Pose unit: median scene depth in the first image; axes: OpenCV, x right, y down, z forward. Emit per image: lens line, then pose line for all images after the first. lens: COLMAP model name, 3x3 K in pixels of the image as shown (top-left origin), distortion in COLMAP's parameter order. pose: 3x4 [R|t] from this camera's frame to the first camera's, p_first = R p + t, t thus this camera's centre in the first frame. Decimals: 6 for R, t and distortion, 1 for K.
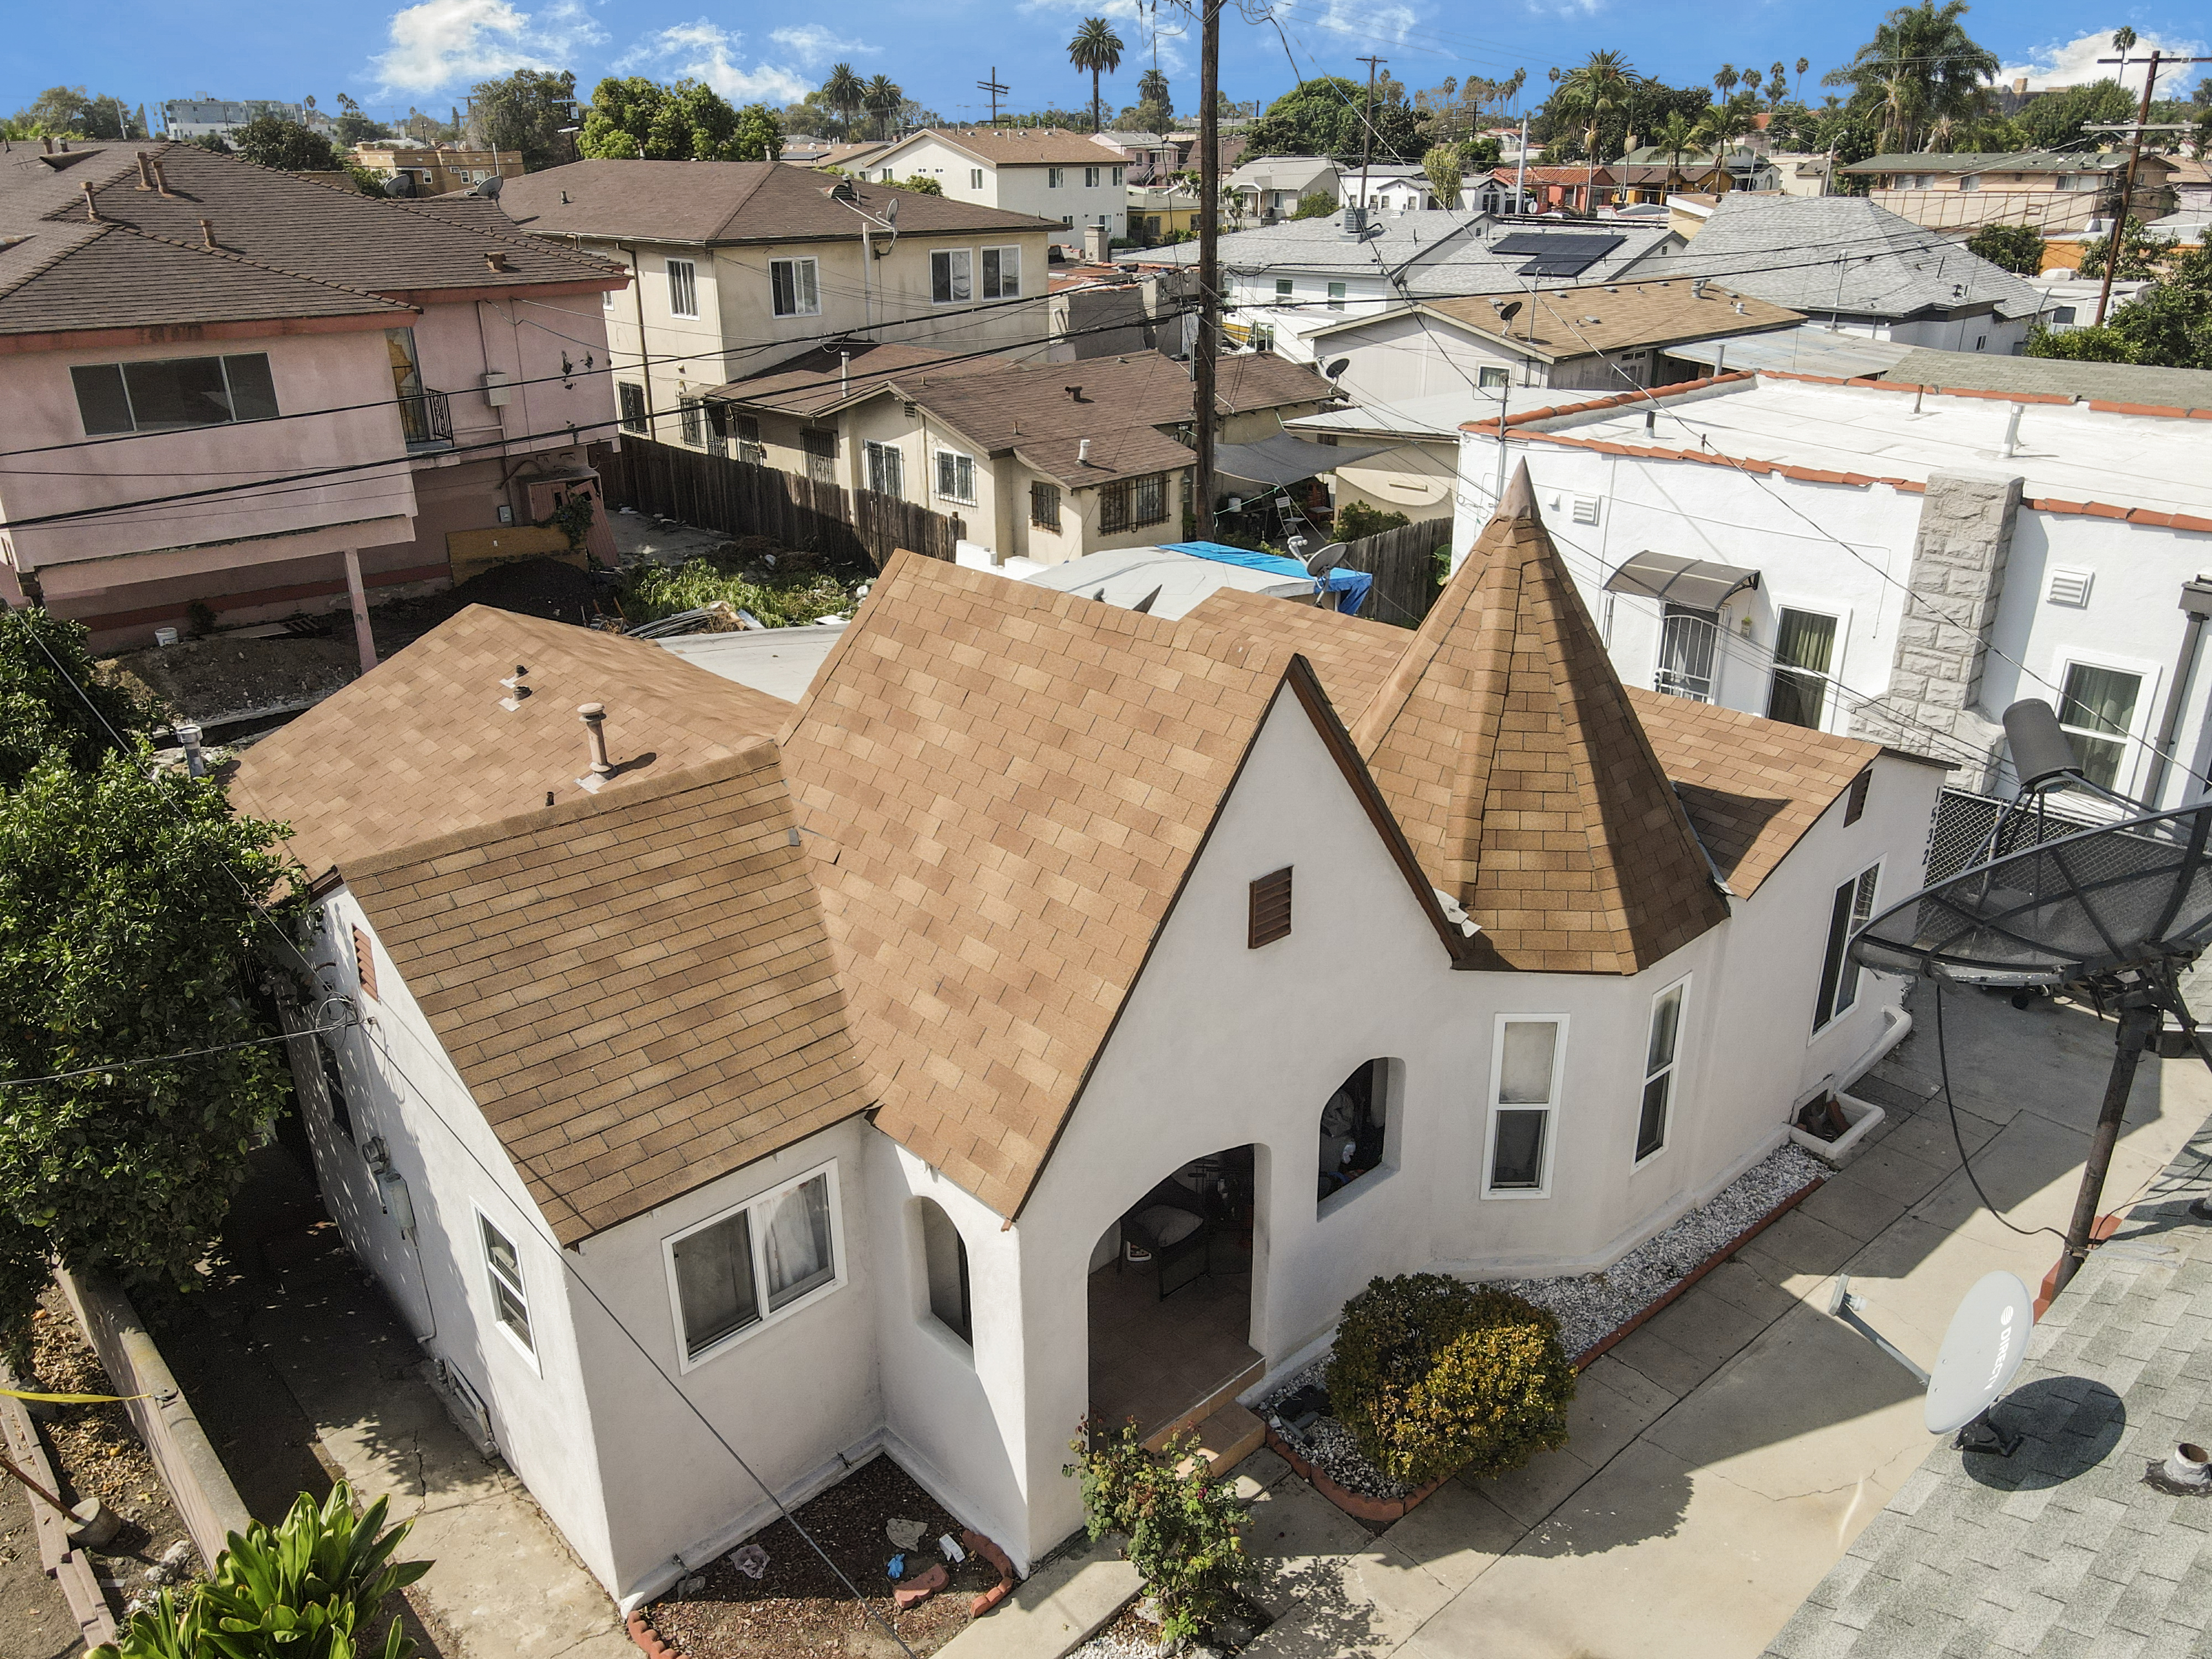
lens RADIAL K [[1623.0, 0, 1101.2], [0, 1623.0, 827.3], [0, 0, 1]] dist [-0.007686, 0.043287]
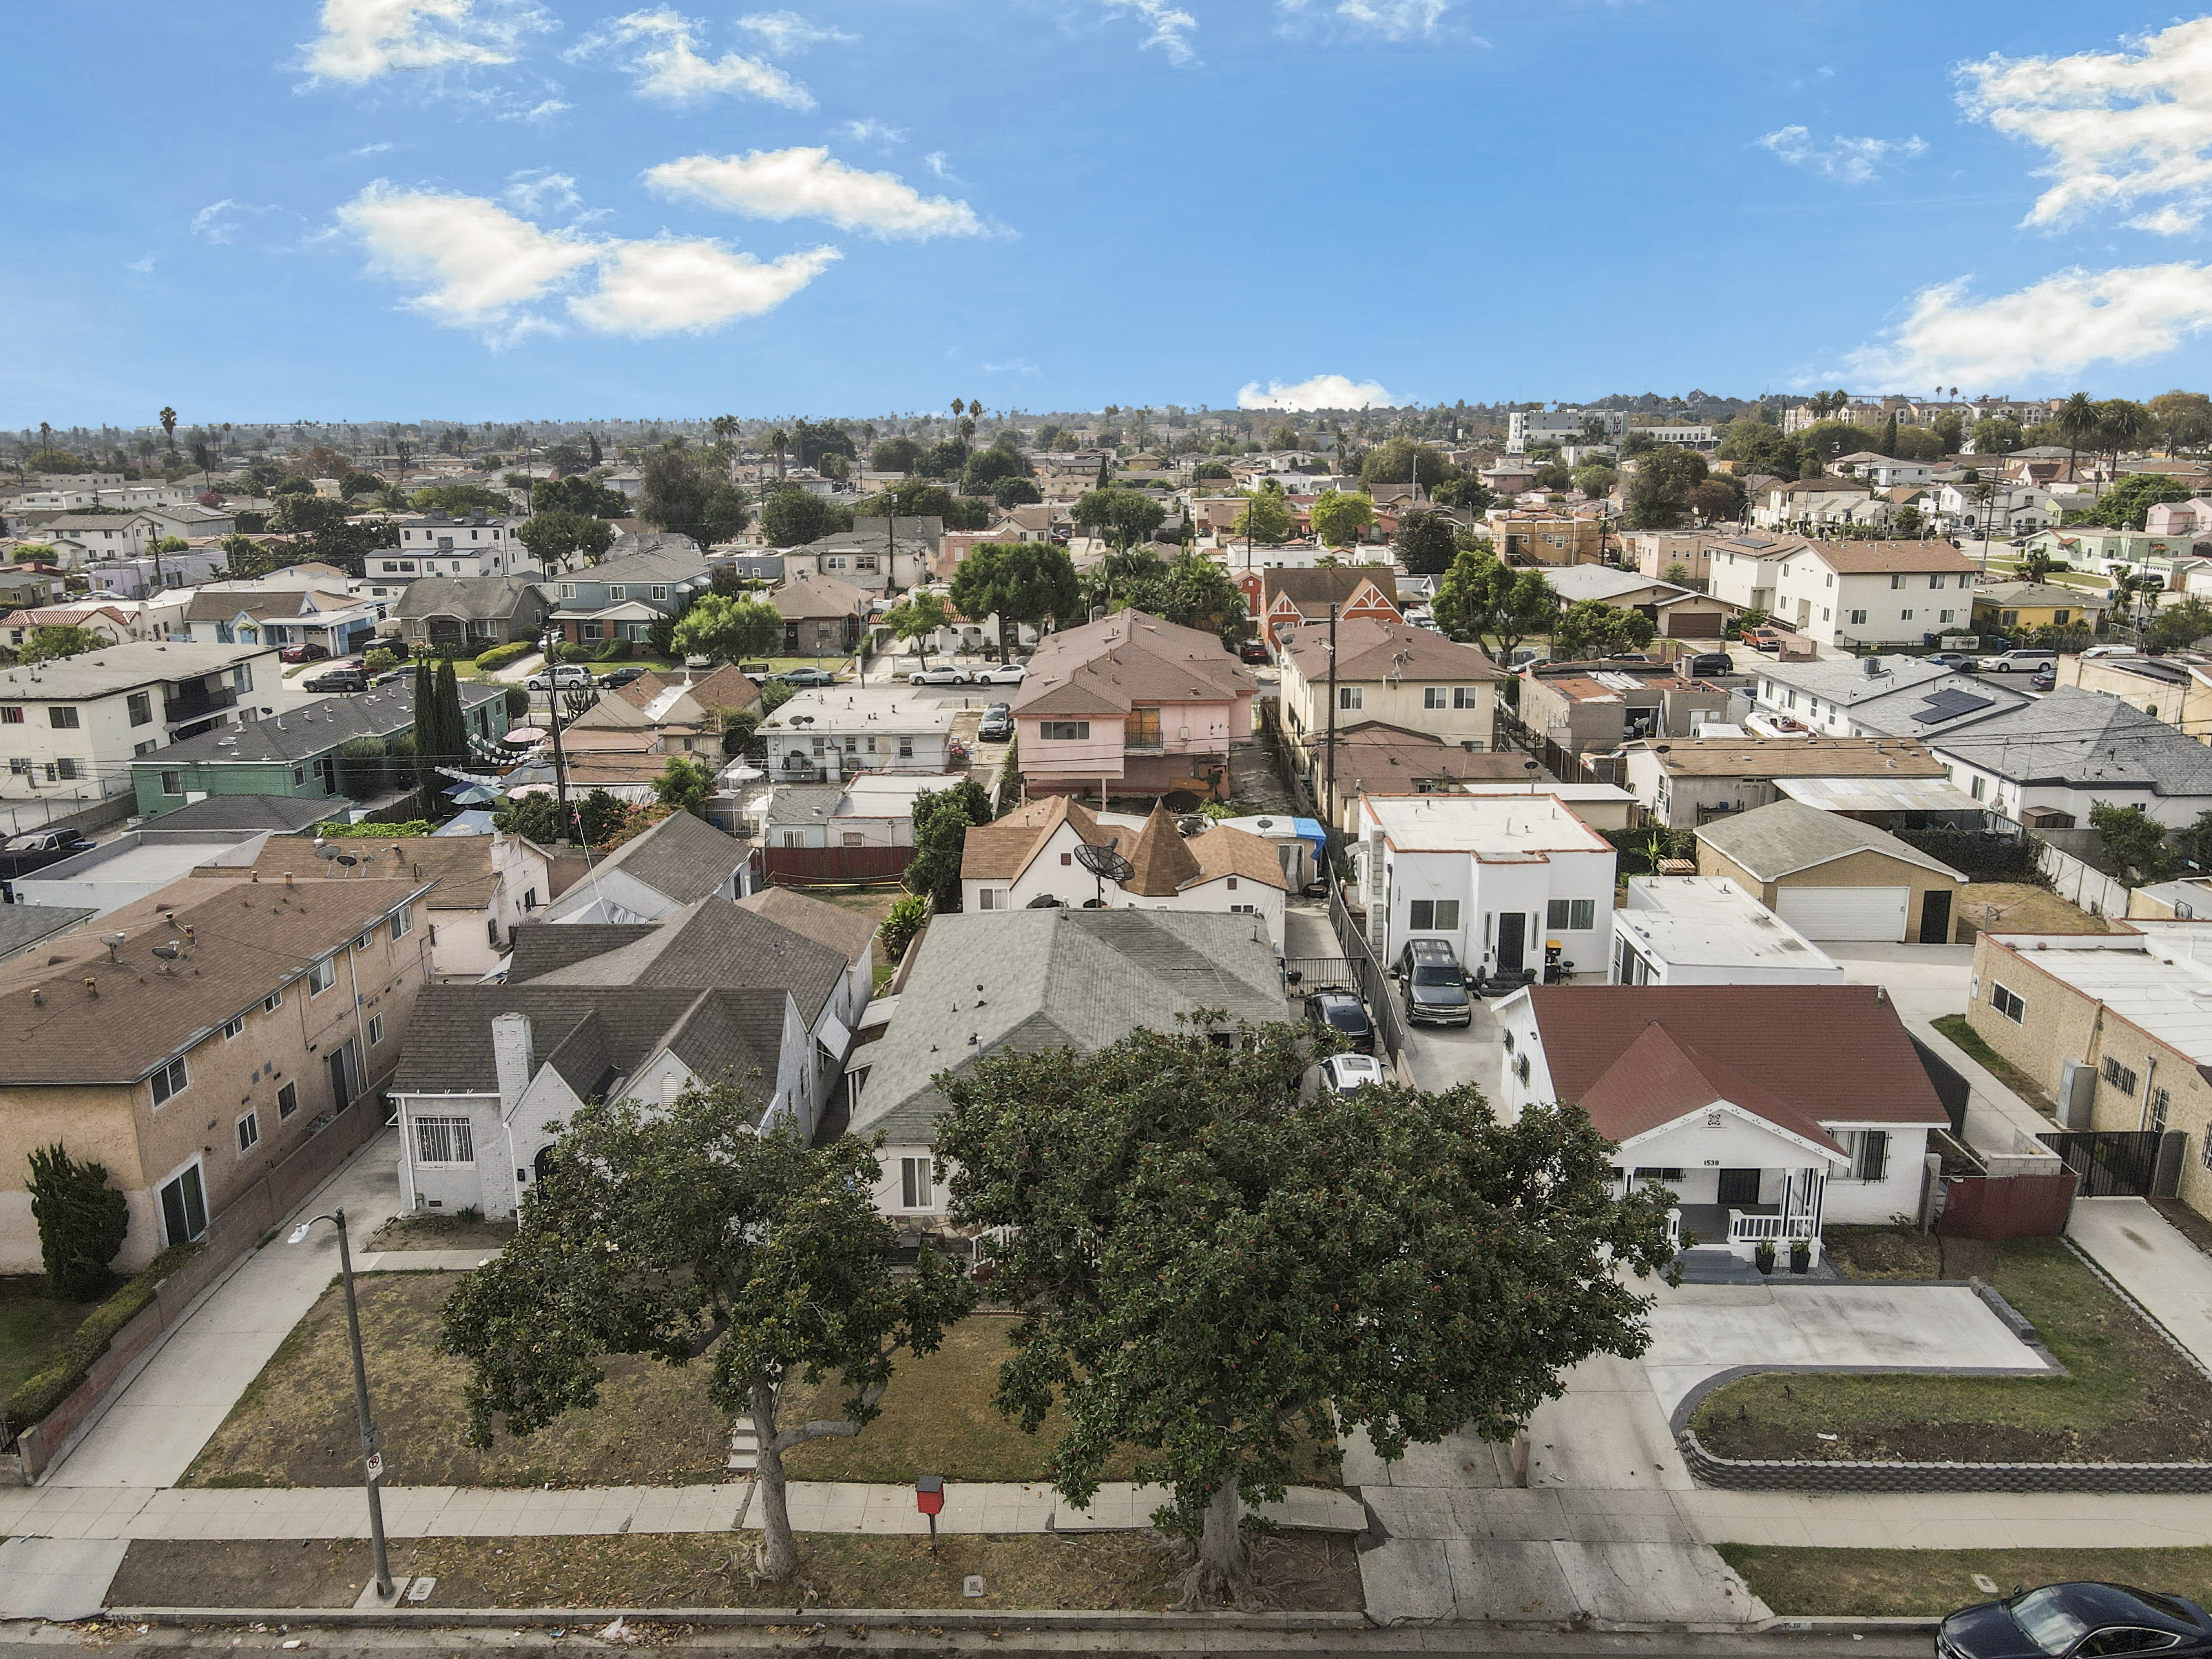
lens RADIAL K [[1623.0, 0, 1101.2], [0, 1623.0, 827.3], [0, 0, 1]] dist [-0.007686, 0.043287]
pose [[0.720669, 0.170673, -0.671943, 1.897404], [-0.265601, 0.963245, -0.040198, 0.063457], [0.640384, 0.207438, 0.739512, -1.530229]]
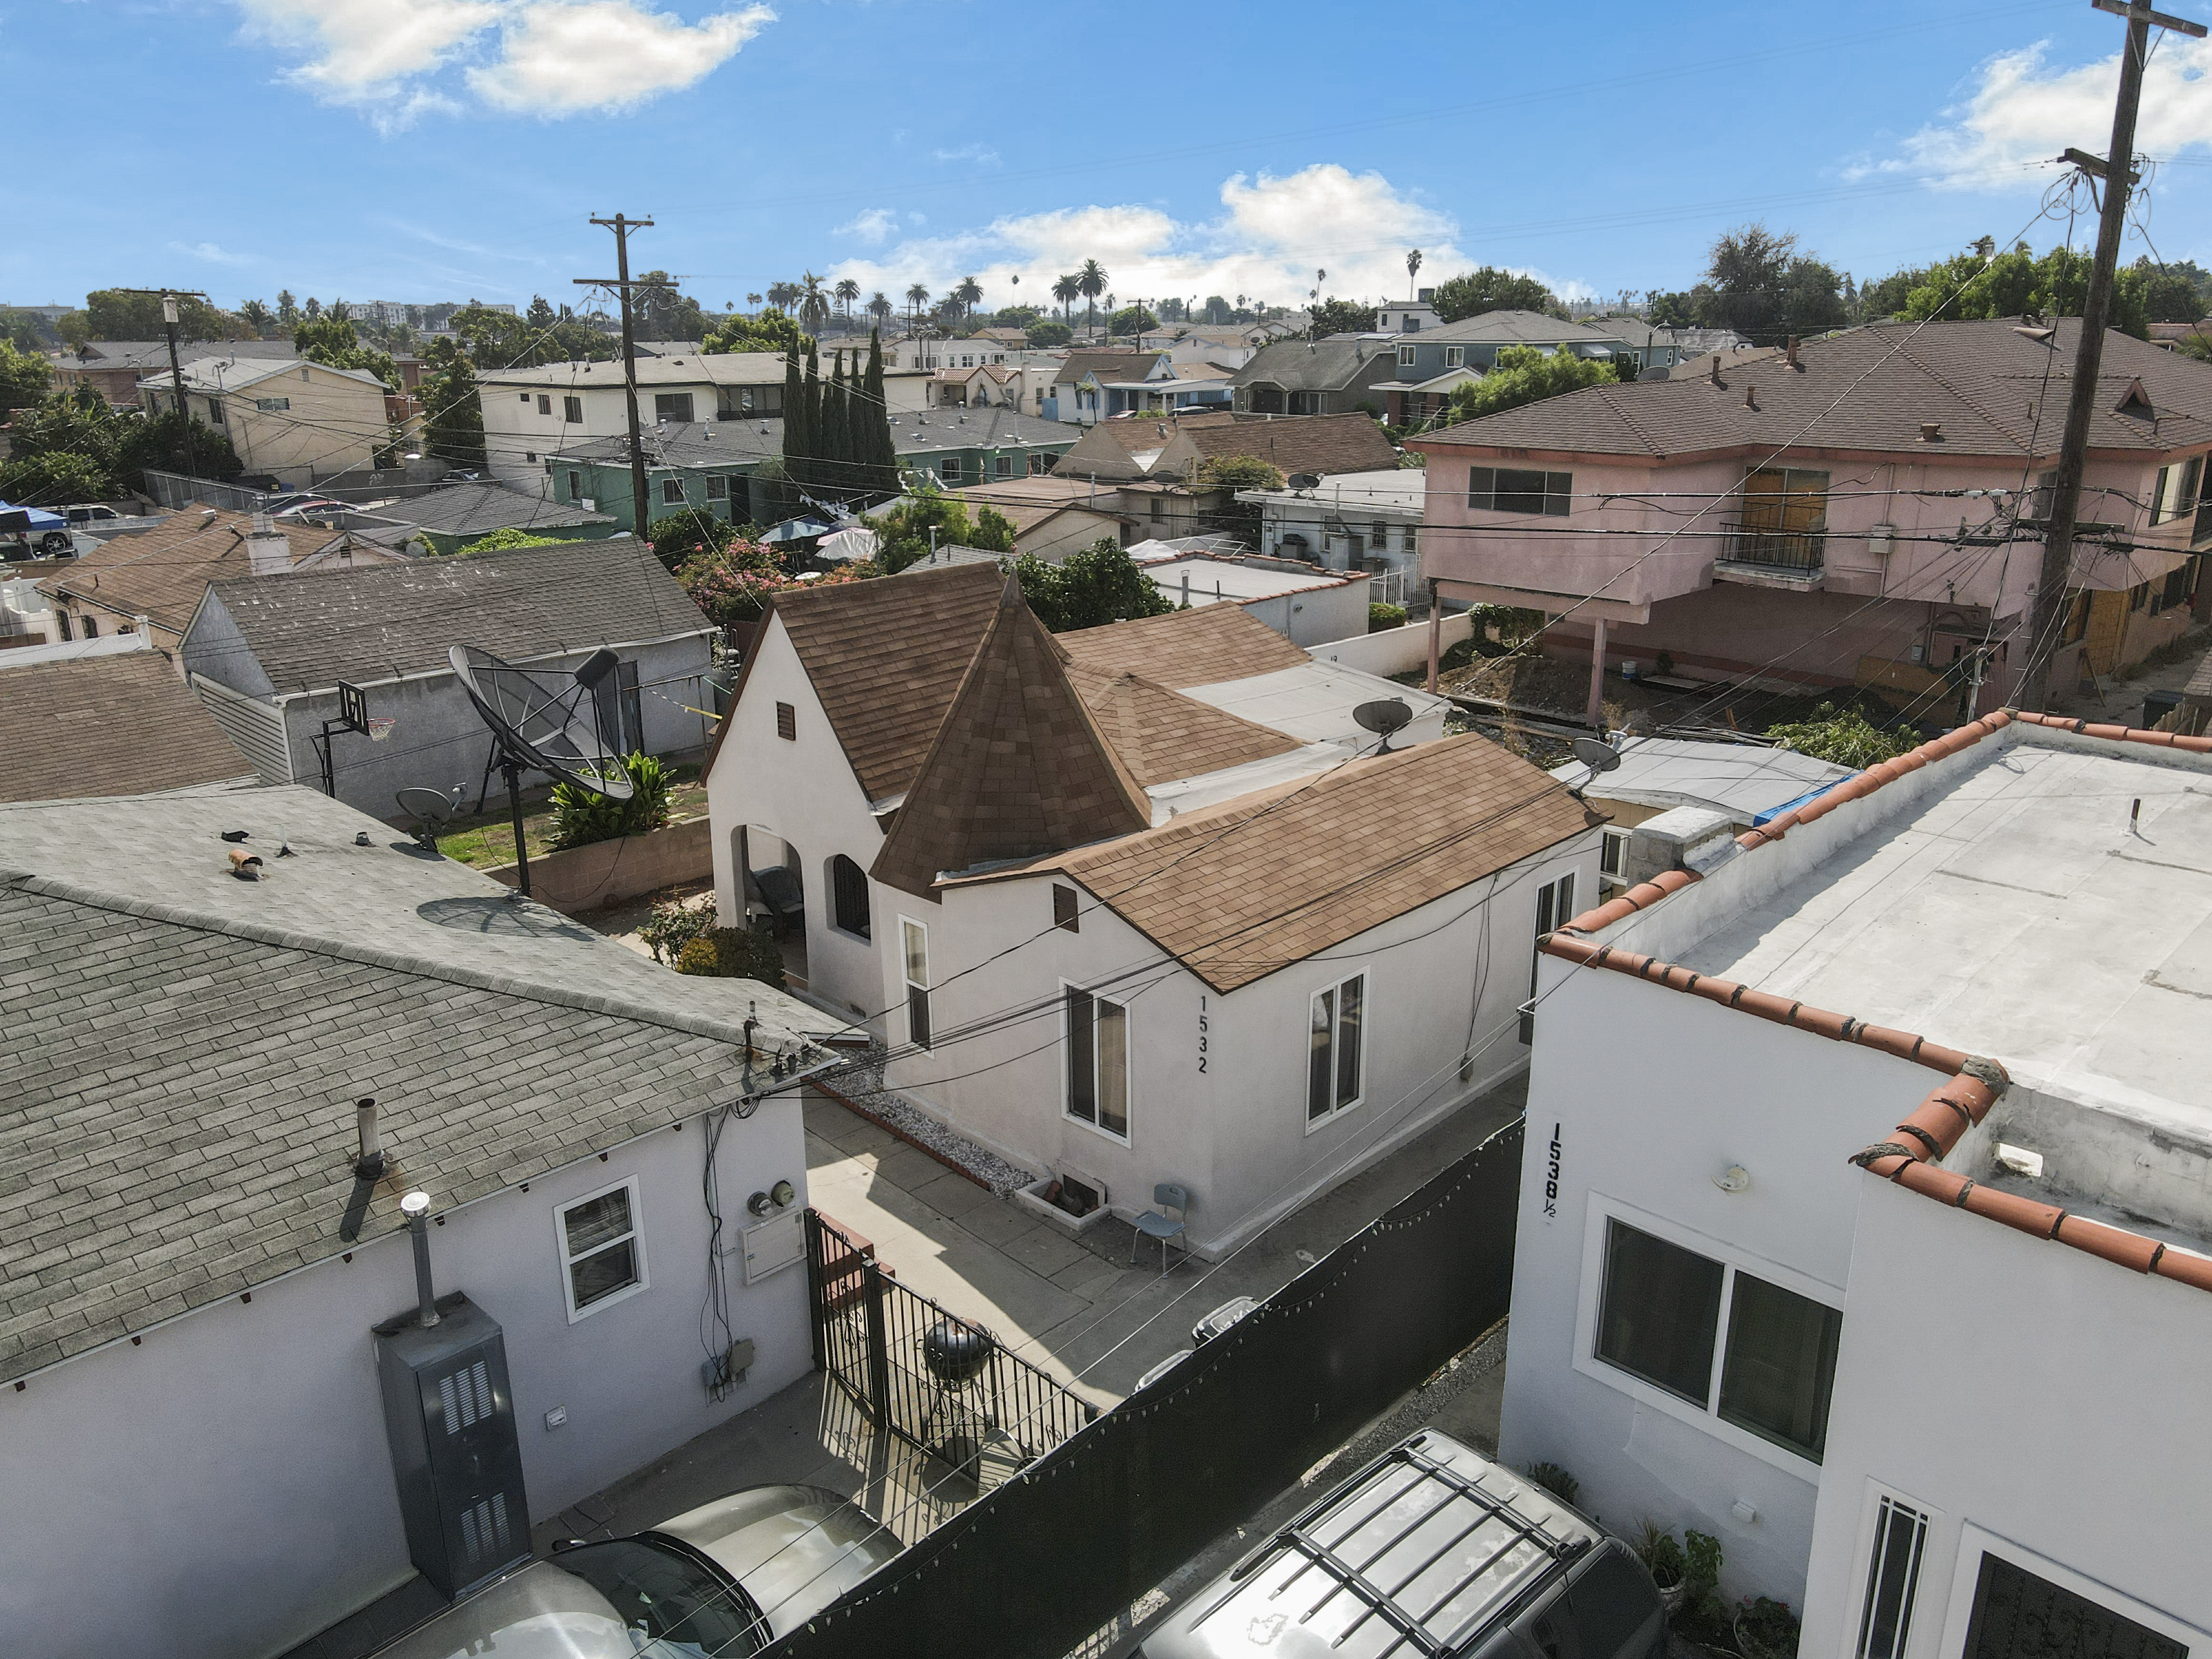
lens RADIAL K [[1623.0, 0, 1101.2], [0, 1623.0, 827.3], [0, 0, 1]] dist [-0.007686, 0.043287]
pose [[0.041559, 0.308399, -0.950349, 0.945515], [-0.378786, 0.885029, 0.270638, -0.240993], [0.924551, 0.348731, 0.153598, 0.488916]]
